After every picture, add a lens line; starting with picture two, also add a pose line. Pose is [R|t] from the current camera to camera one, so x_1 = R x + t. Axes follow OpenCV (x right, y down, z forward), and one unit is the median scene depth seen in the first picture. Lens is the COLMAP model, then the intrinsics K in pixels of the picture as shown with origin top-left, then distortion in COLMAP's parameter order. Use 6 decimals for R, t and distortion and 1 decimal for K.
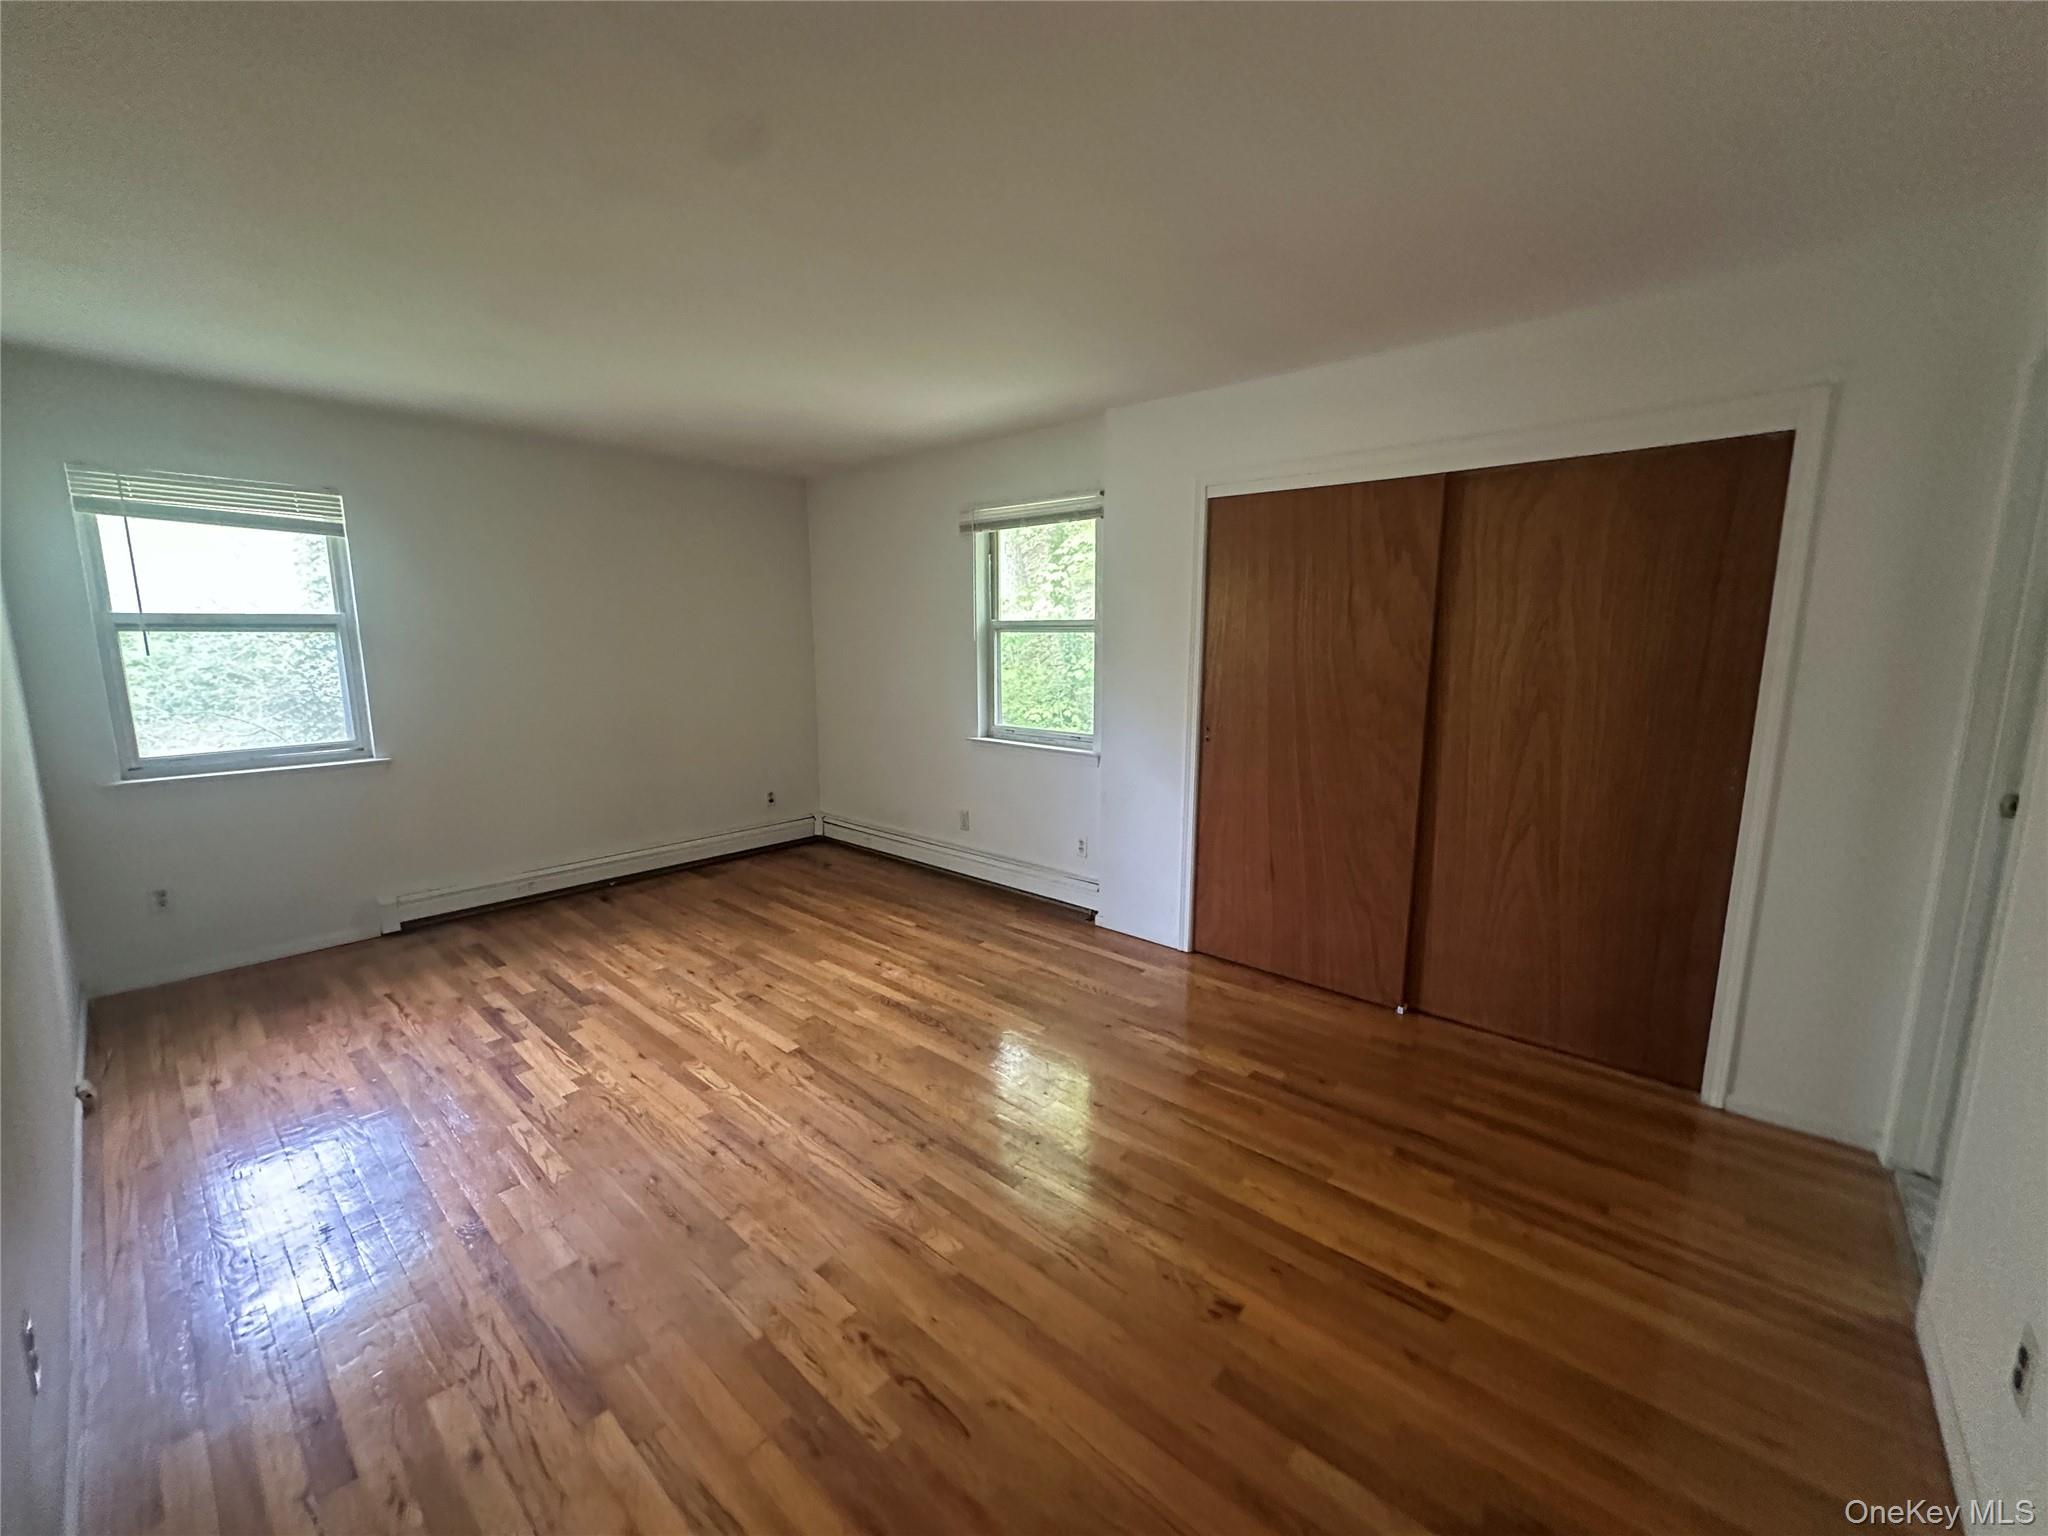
lens RADIAL K [[816.4, 0, 1005.9], [0, 816.4, 775.3], [0, 0, 1]] dist [0.001038, -0.000020]
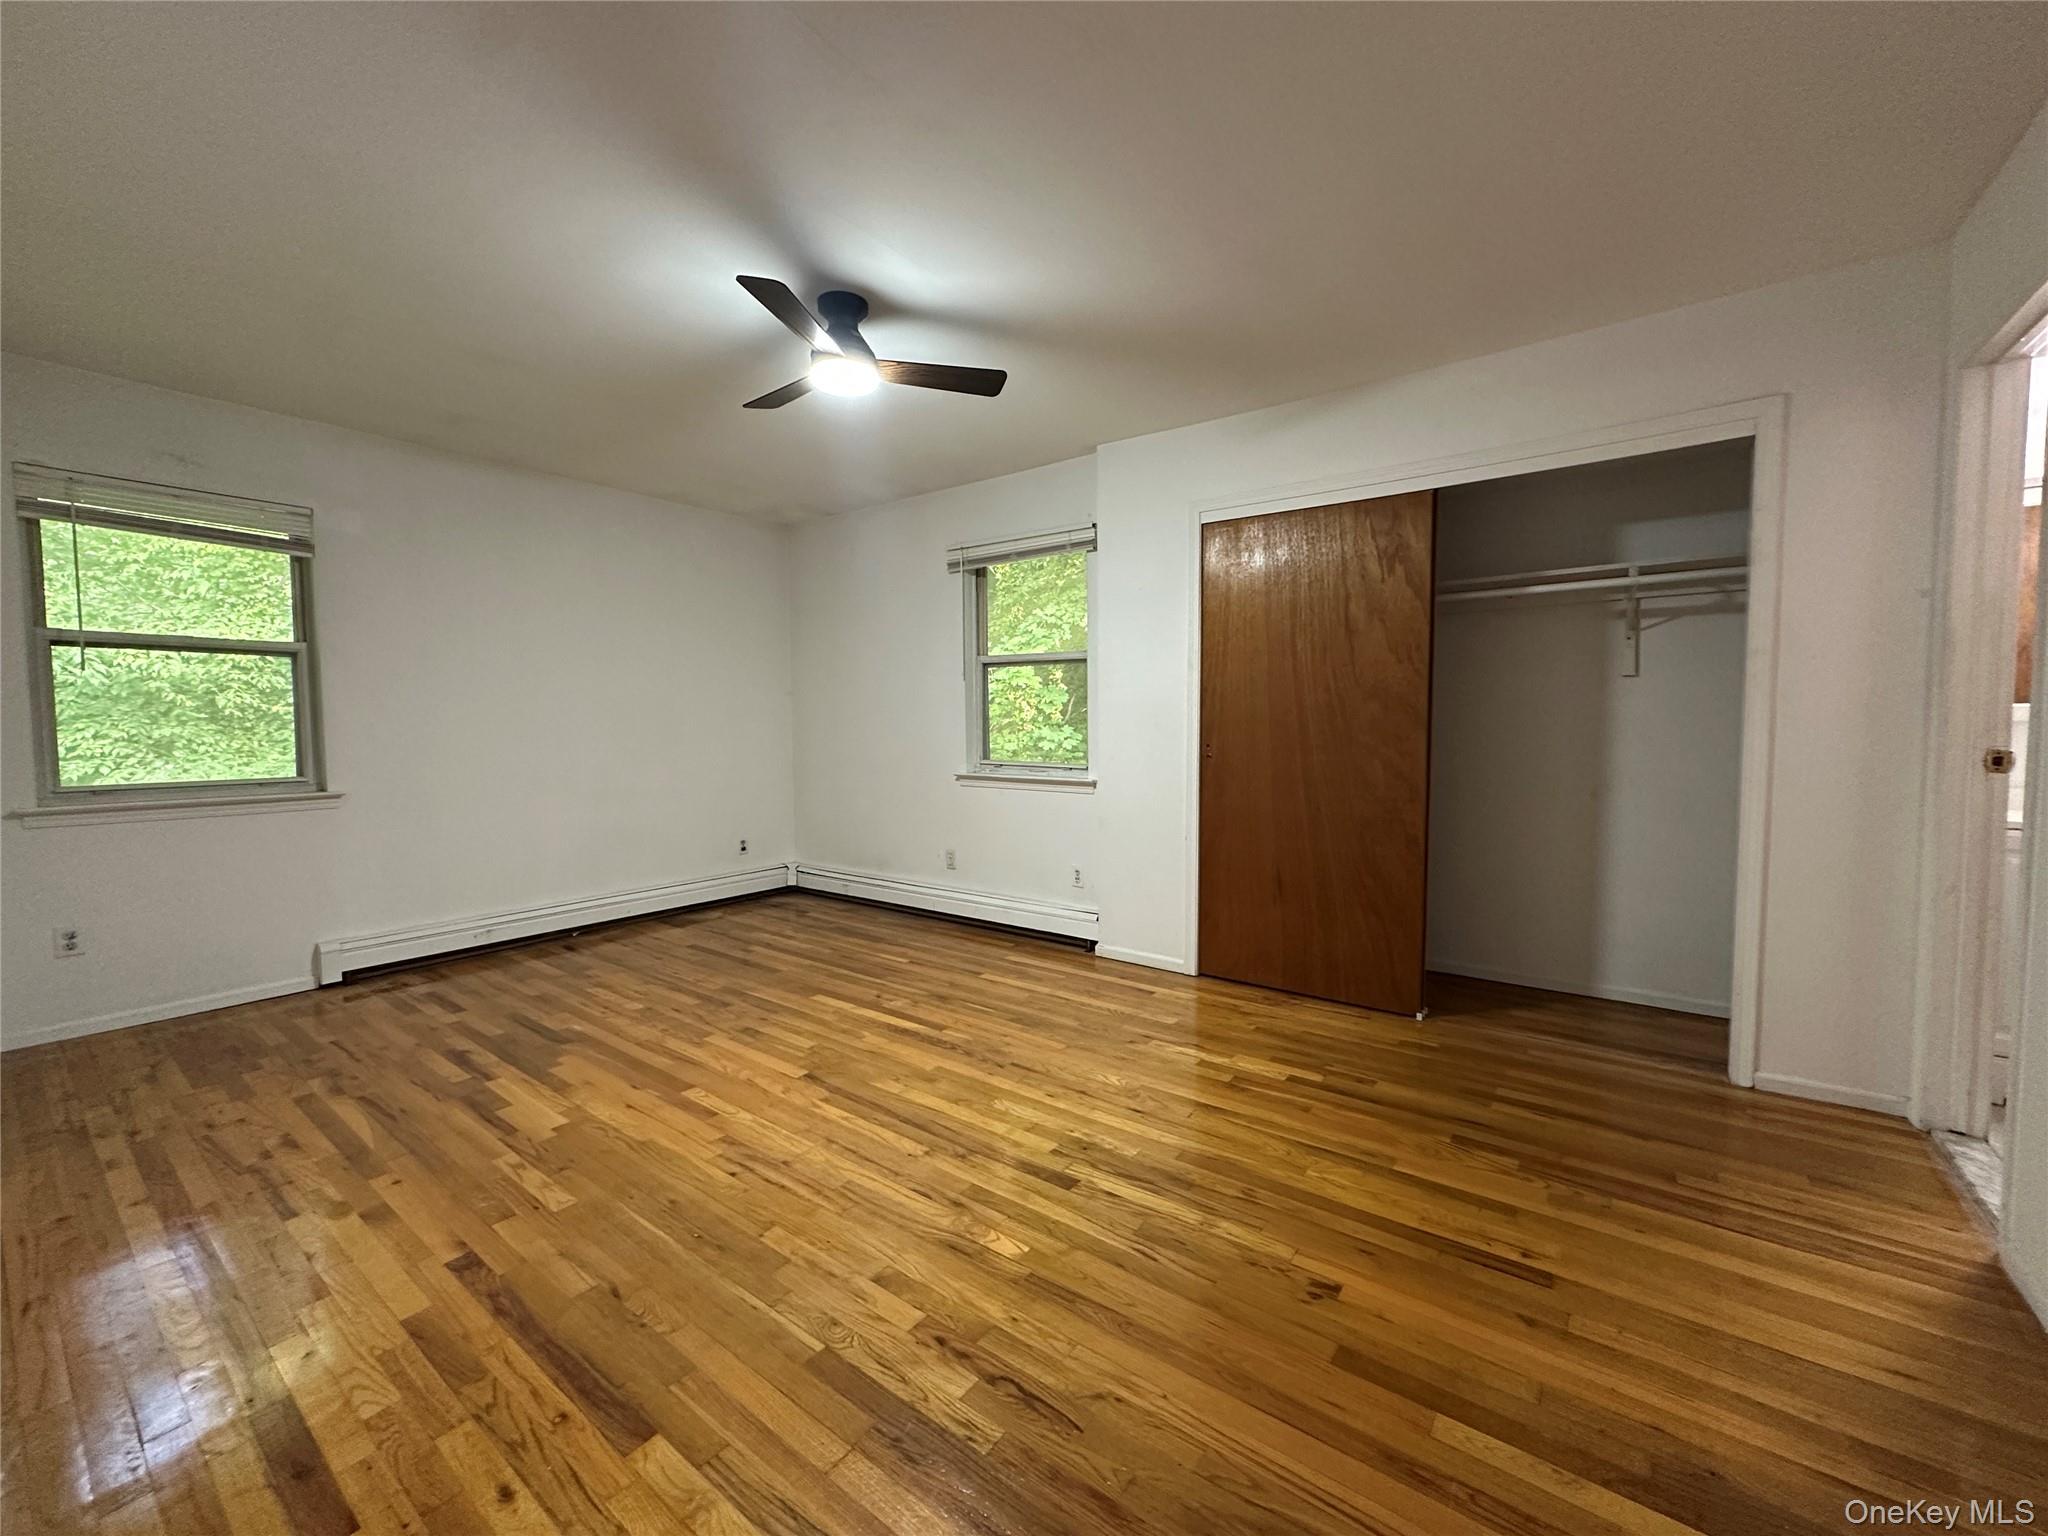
lens RADIAL K [[816.4, 0, 1015.4], [0, 816.4, 768.1], [0, 0, 1]] dist [0.001038, -0.000020]
pose [[0.997017, -0.010523, 0.076458, -0.104535], [0.018428, 0.994465, -0.103441, 0.107556], [-0.074946, 0.104542, 0.991693, 0.028053]]
